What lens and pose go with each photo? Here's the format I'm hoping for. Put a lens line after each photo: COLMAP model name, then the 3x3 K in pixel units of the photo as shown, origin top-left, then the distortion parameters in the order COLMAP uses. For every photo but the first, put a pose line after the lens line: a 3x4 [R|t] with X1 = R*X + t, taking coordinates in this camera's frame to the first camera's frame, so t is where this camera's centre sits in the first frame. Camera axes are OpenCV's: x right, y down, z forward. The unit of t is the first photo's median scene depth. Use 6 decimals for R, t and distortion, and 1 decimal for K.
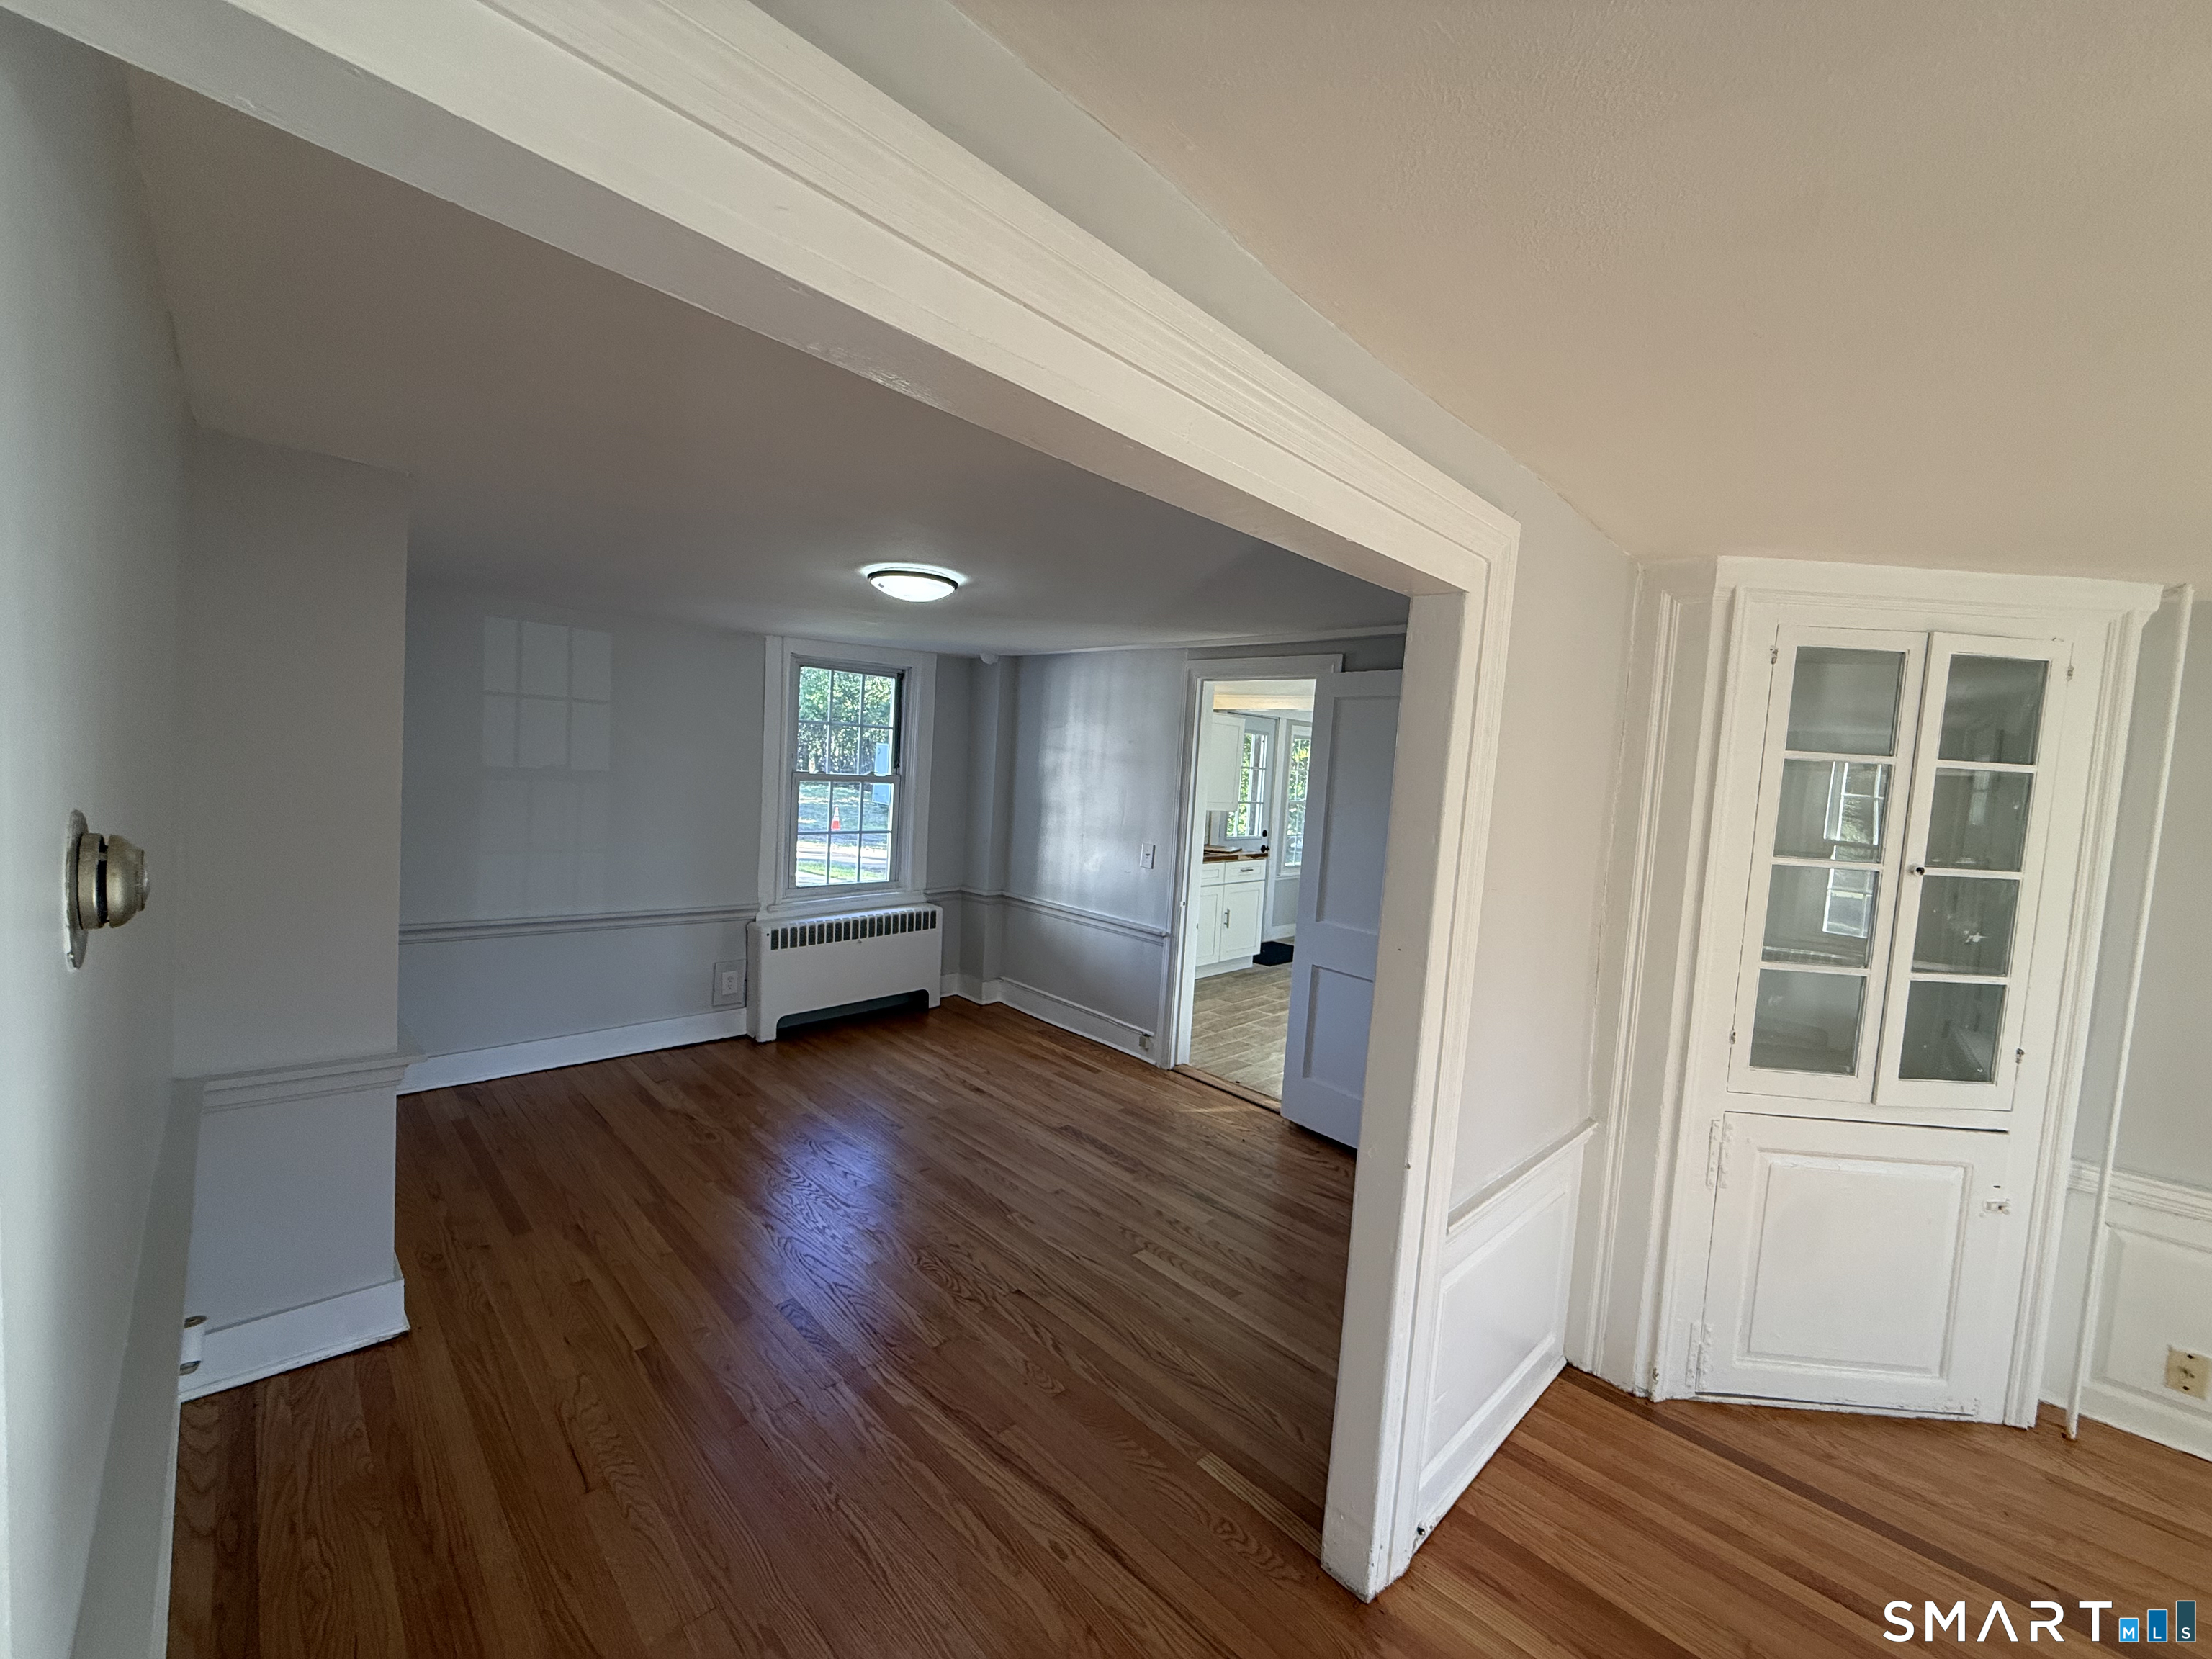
lens RADIAL K [[892.4, 0, 1106.0], [0, 892.4, 829.5], [0, 0, 1]] dist [-0.001408, 0.000213]
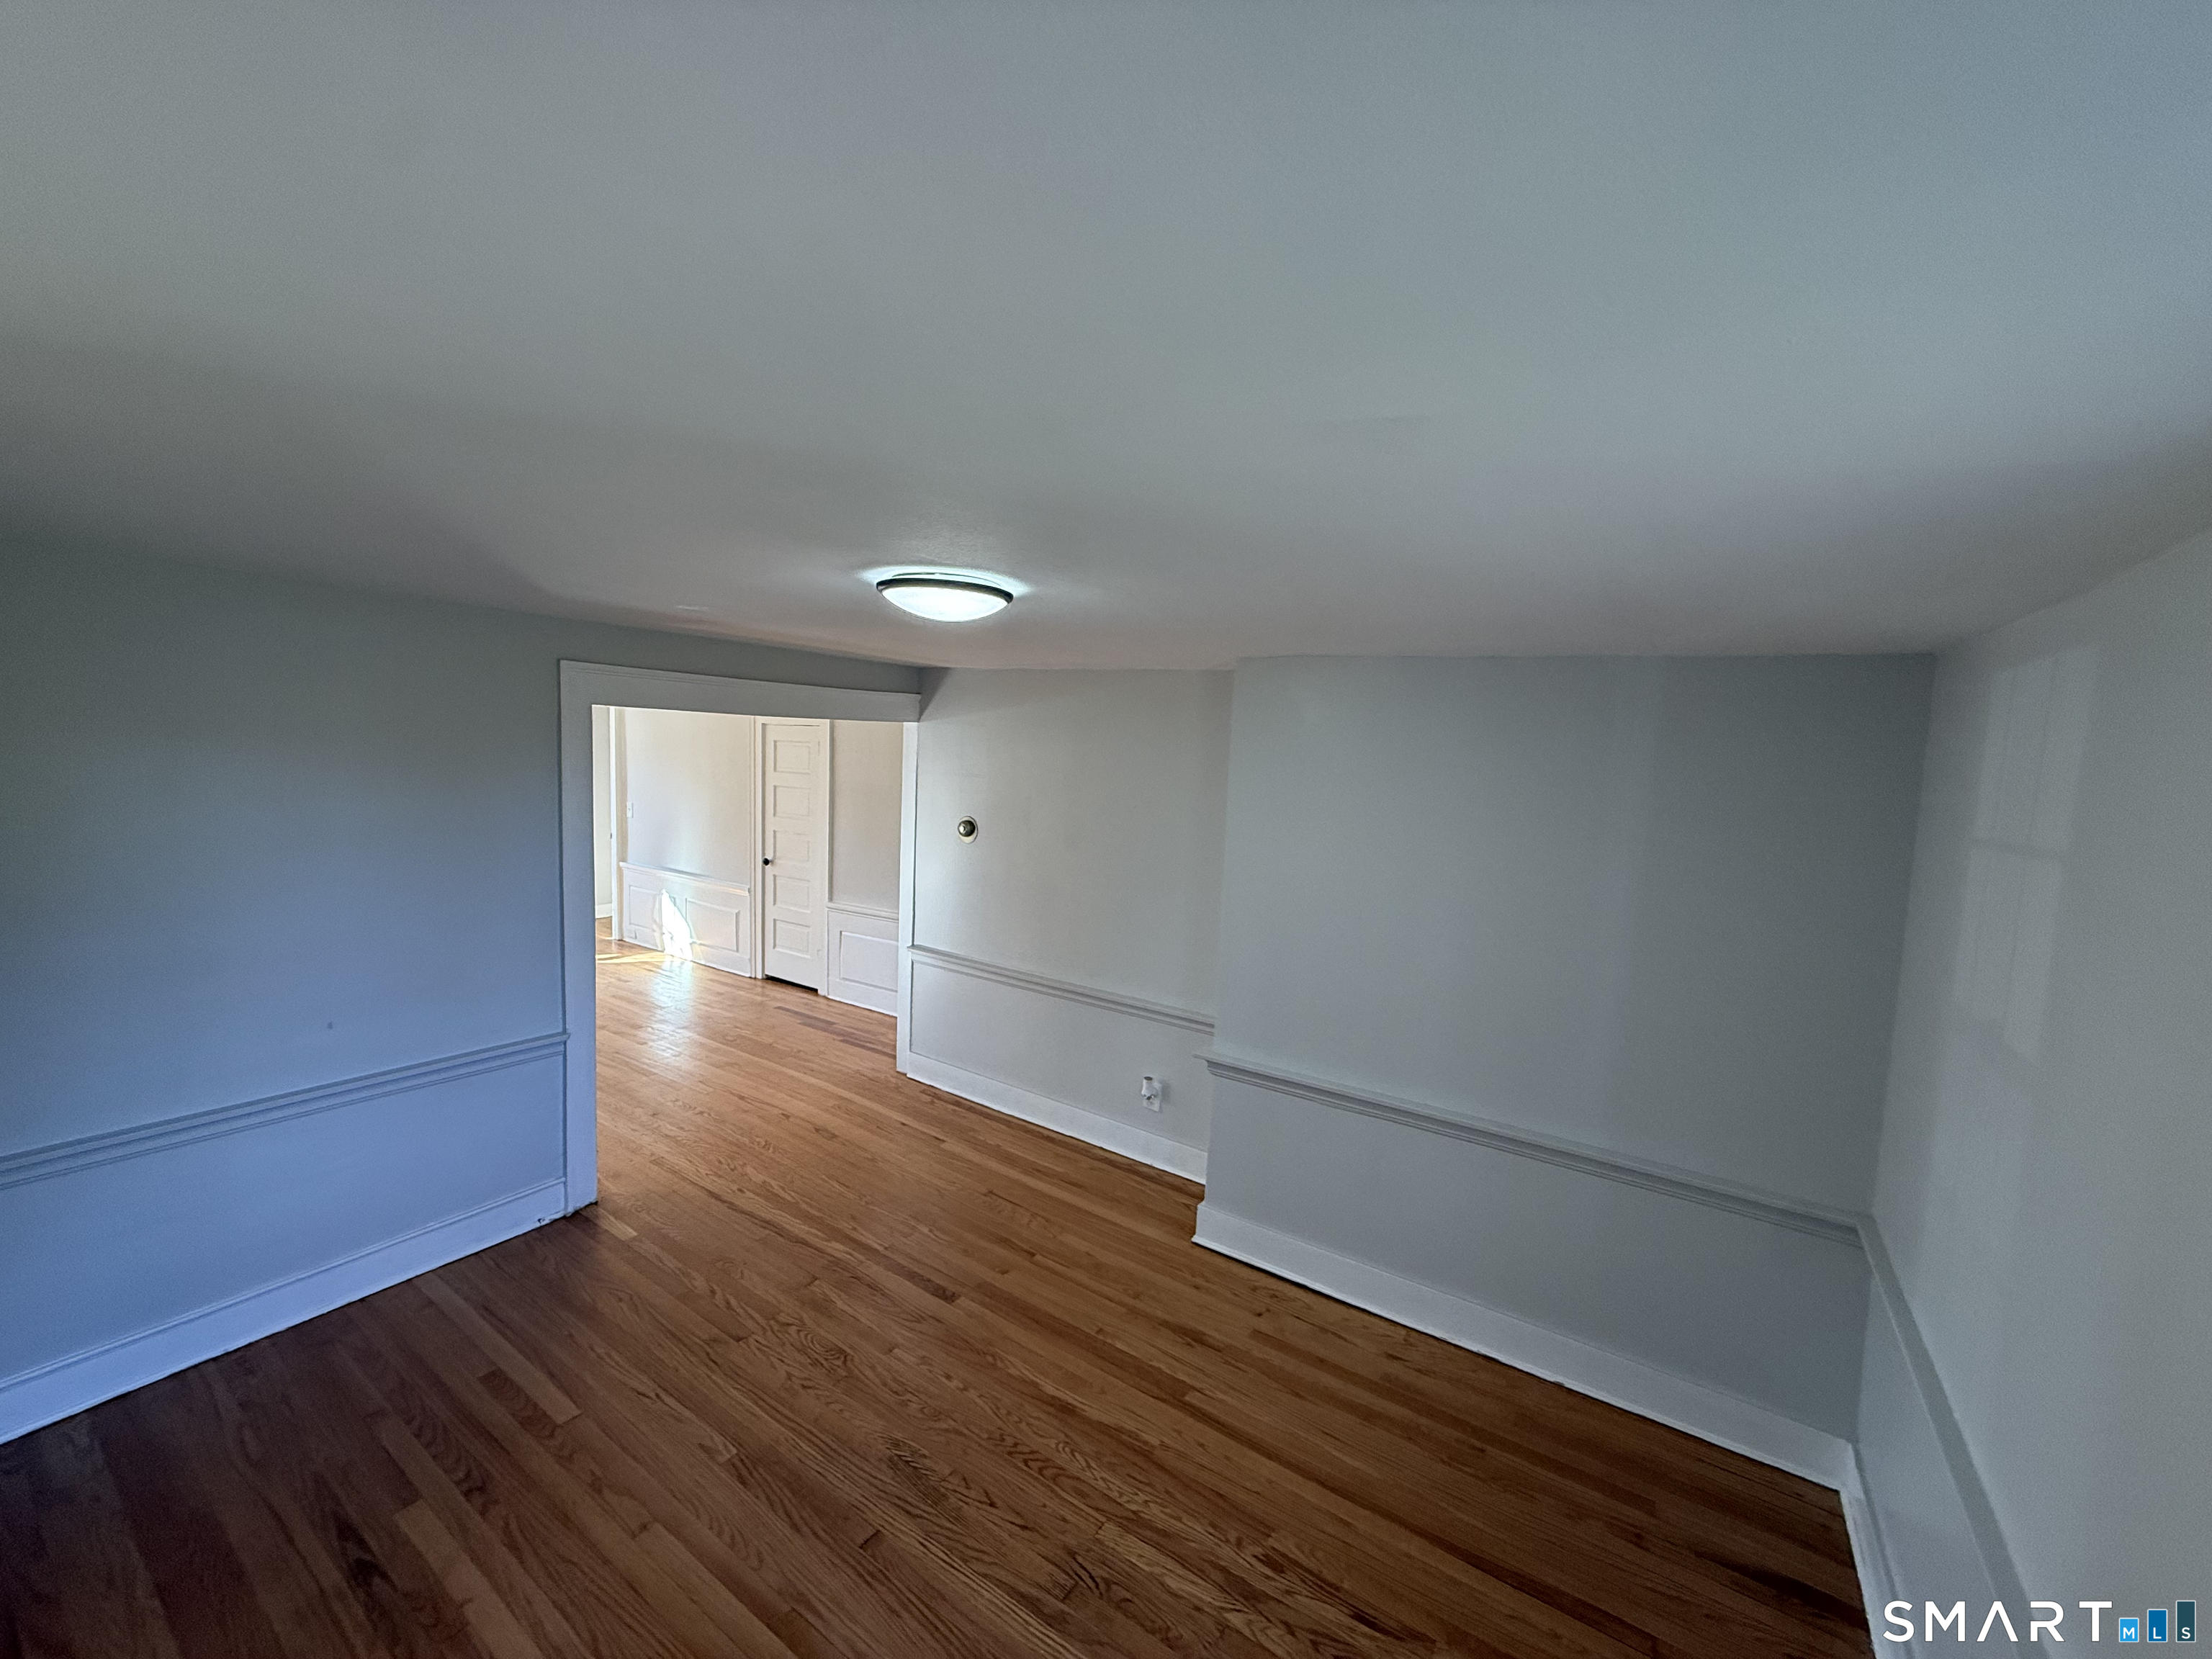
lens RADIAL K [[892.4, 0, 1106.0], [0, 892.4, 829.5], [0, 0, 1]] dist [-0.001408, 0.000213]
pose [[-0.974772, -0.092785, -0.203001, -0.255242], [-0.123163, 0.982099, 0.142521, -0.259734], [0.186144, 0.163928, -0.968751, 2.042576]]
